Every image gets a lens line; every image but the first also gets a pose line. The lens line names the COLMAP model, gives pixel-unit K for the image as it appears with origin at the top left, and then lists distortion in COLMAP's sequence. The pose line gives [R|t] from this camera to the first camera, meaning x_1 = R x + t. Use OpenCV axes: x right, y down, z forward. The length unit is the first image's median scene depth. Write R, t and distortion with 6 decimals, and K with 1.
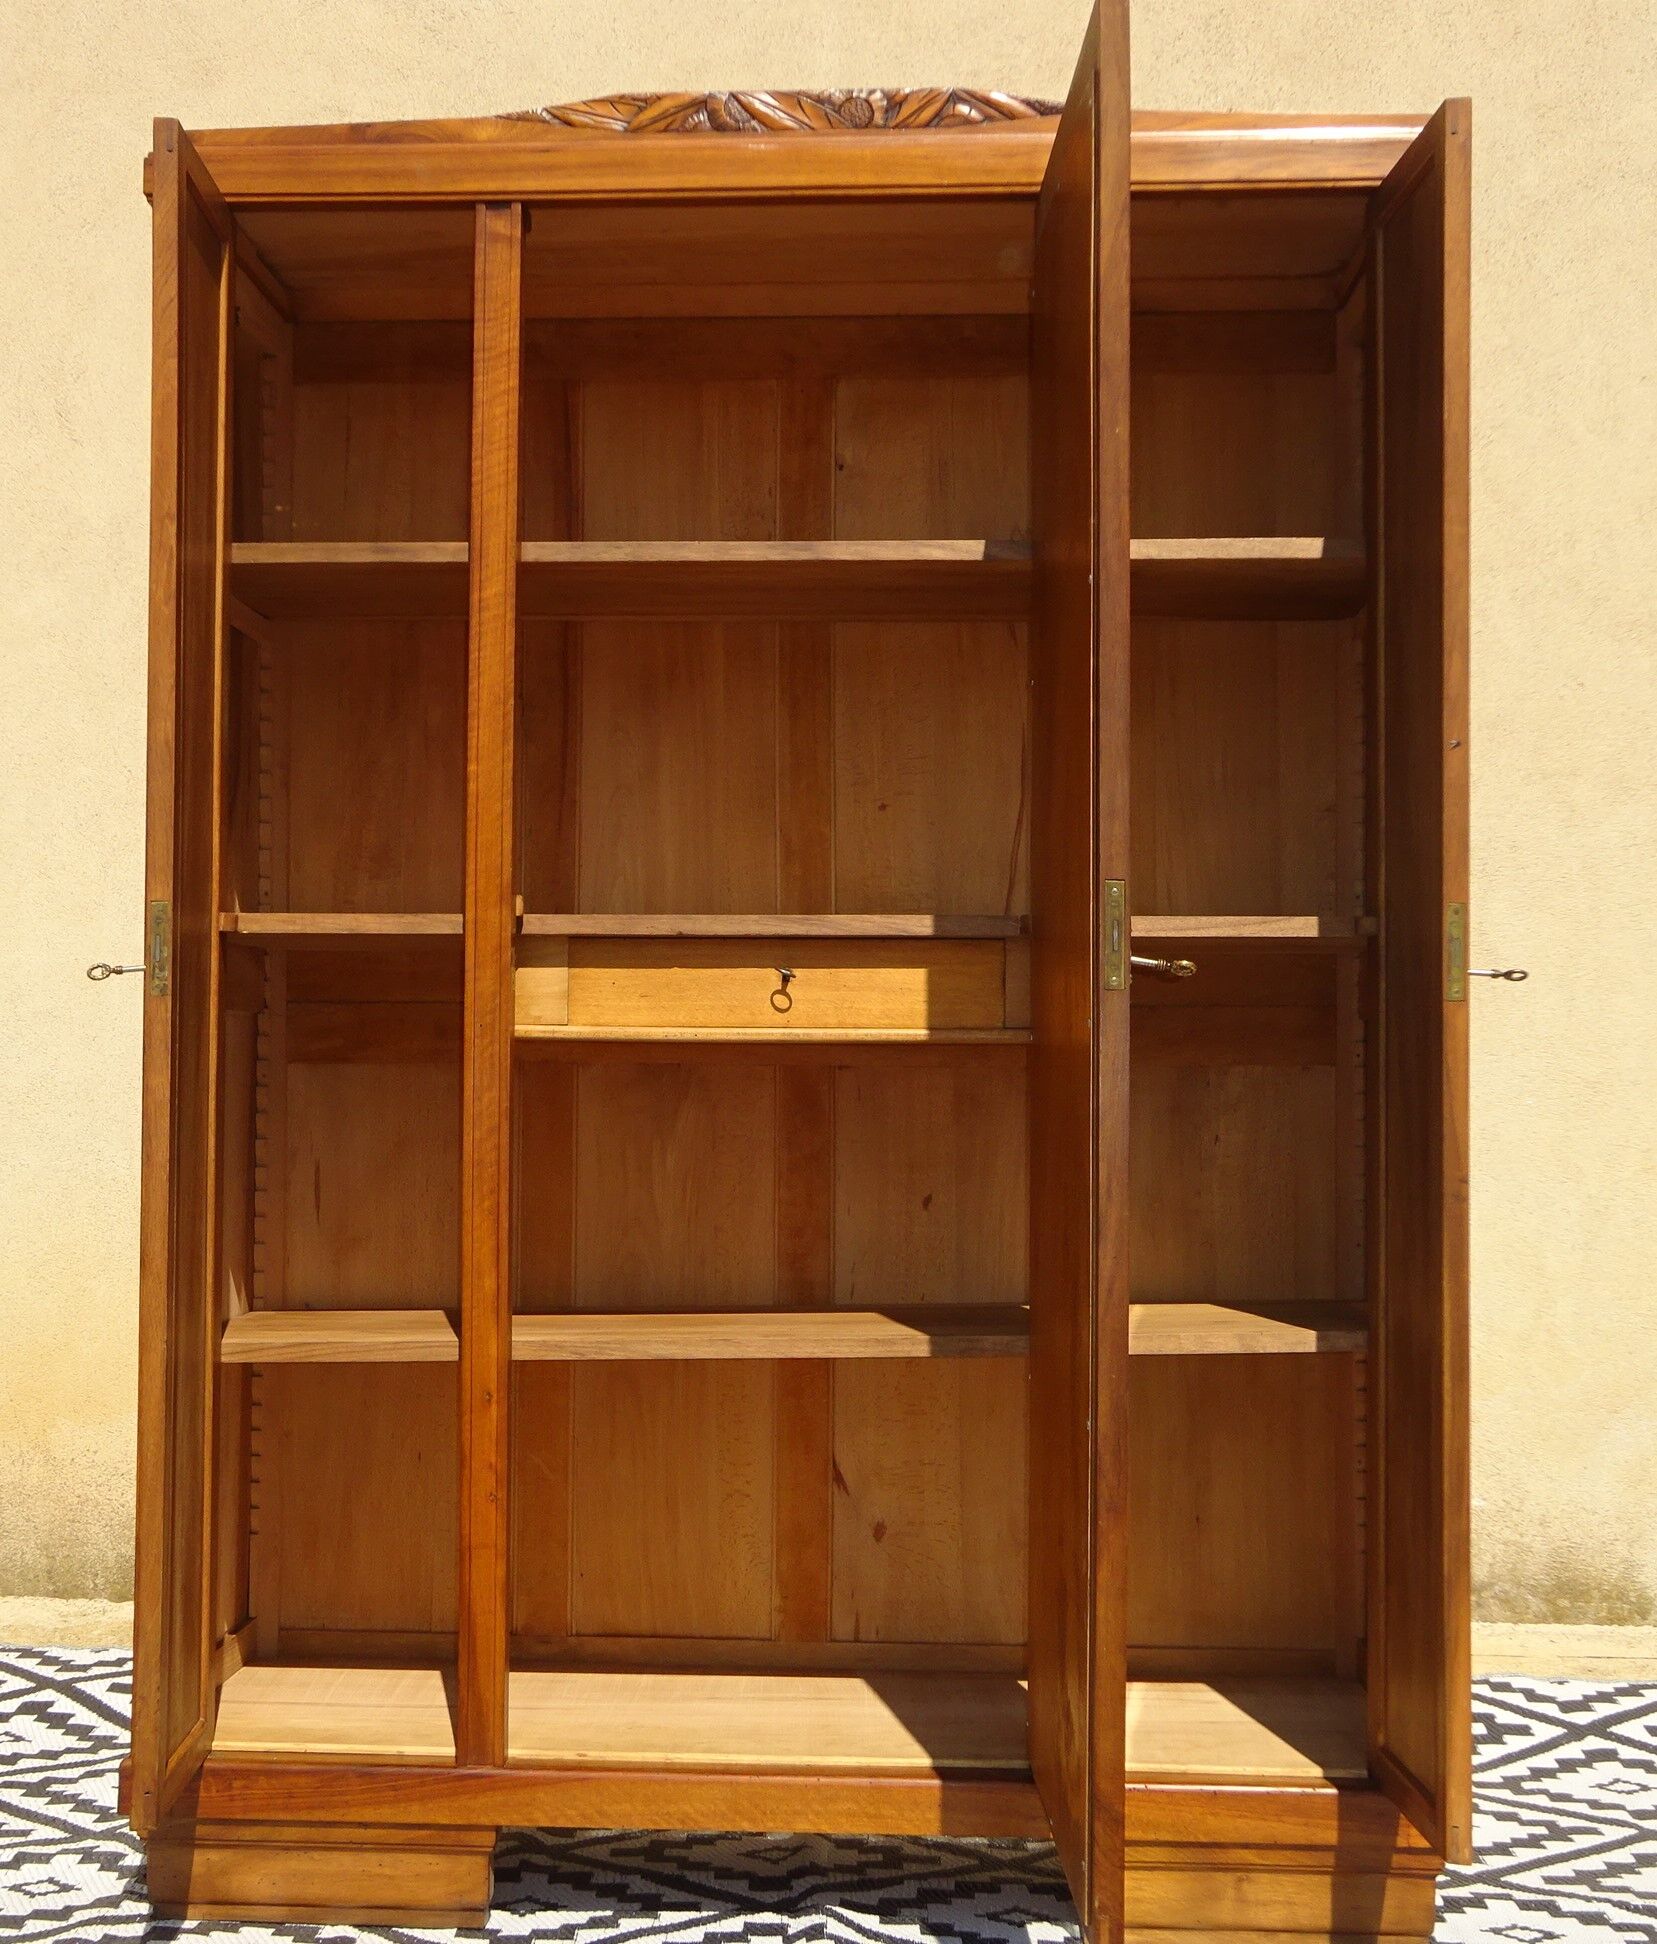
lens RADIAL K [[2626.4, 0, 761.2], [0, 2626.4, 966.7], [0, 0, 1]] dist [0.006365, 0.036817]
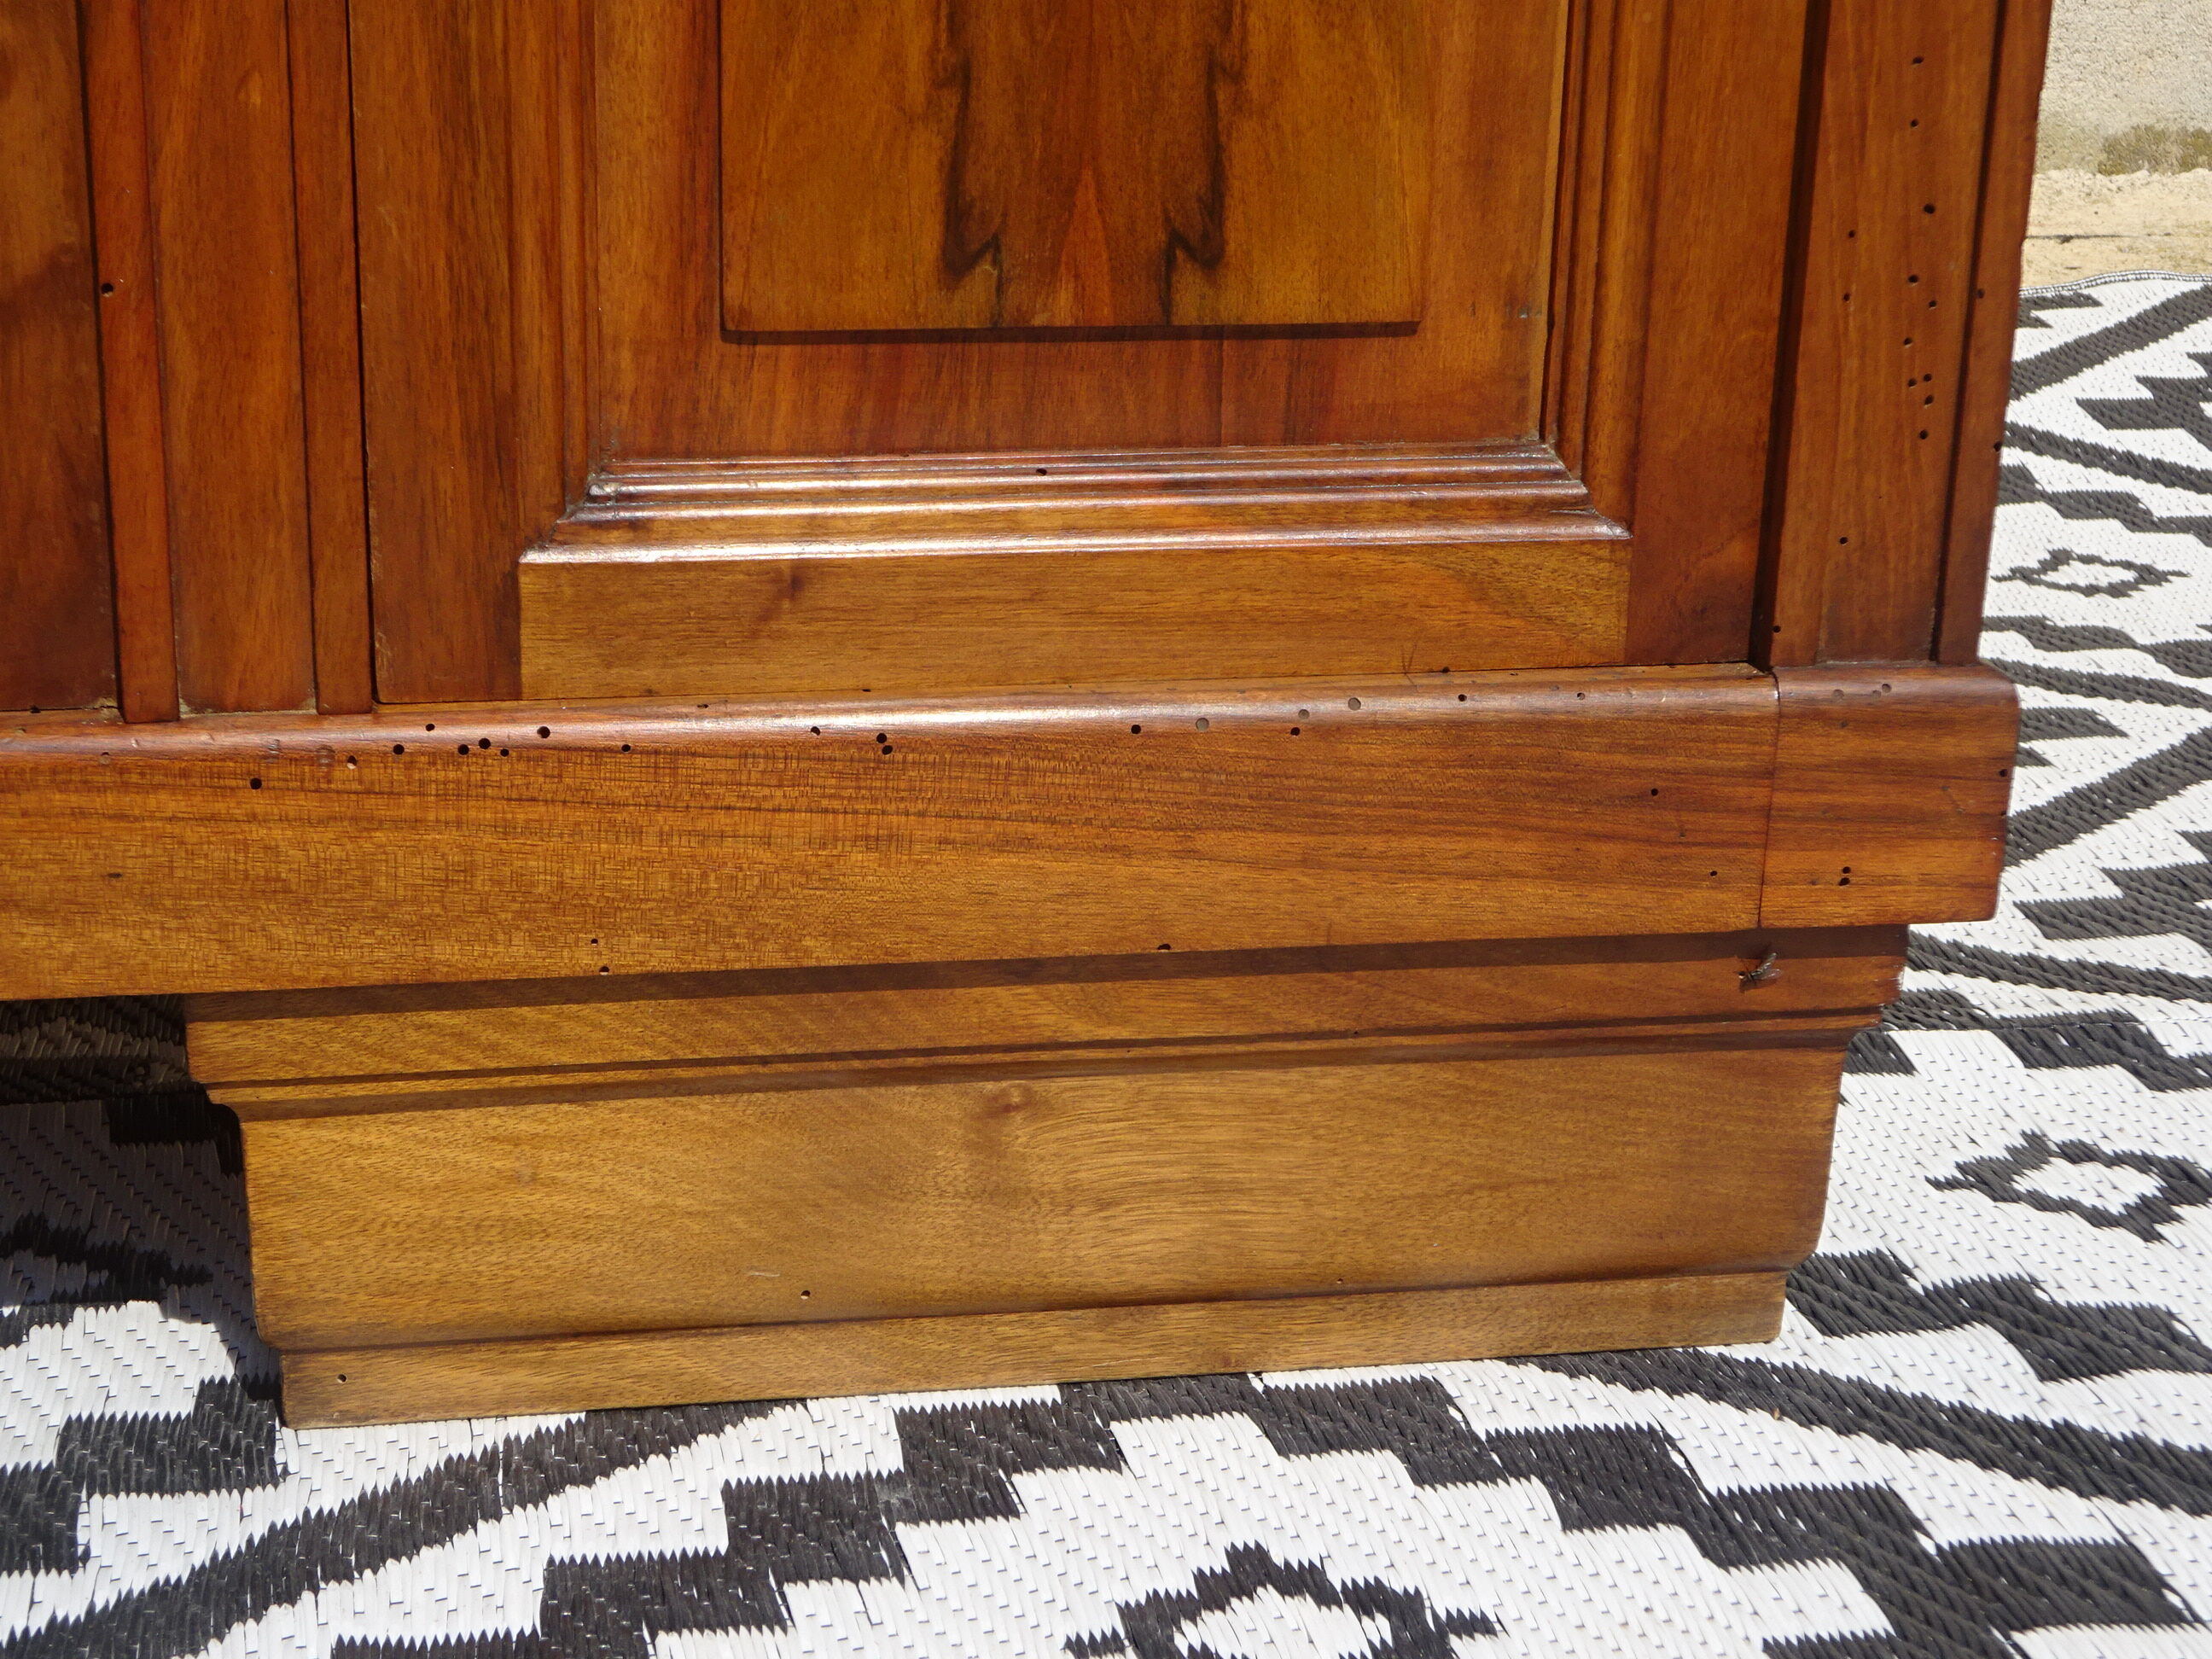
lens RADIAL K [[3802.2, 0, 1106.0], [0, 3802.2, 829.5], [0, 0, 1]] dist [0.055377, 0.018018]
pose [[0.974378, -0.057876, 0.217341, 0.118948], [-0.025485, 0.931693, 0.362352, 0.203123], [-0.223466, -0.358607, 0.906346, 0.692620]]
